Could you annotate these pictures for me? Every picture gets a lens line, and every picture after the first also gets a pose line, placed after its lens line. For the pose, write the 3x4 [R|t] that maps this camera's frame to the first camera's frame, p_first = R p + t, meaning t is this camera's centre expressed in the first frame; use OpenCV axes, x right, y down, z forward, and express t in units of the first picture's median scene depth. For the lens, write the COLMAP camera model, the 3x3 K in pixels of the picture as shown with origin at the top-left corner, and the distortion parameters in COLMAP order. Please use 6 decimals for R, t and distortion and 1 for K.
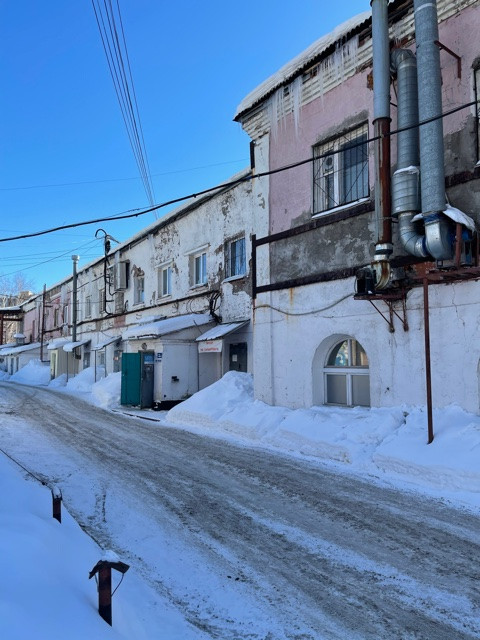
lens RADIAL K [[486.5, 0, 234.0], [0, 486.5, 323.3], [0, 0, 1]] dist [0.021407, -0.029104]
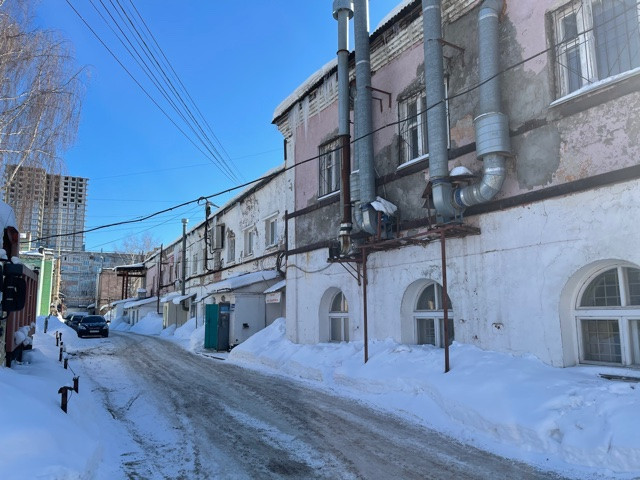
lens RADIAL K [[486.5, 0, 324.9], [0, 486.5, 239.2], [0, 0, 1]] dist [0.021407, -0.029104]
pose [[0.996554, -0.025088, -0.079061, 0.253659], [0.019406, 0.997228, -0.071837, -0.011544], [0.080644, 0.070055, 0.994278, -0.283057]]
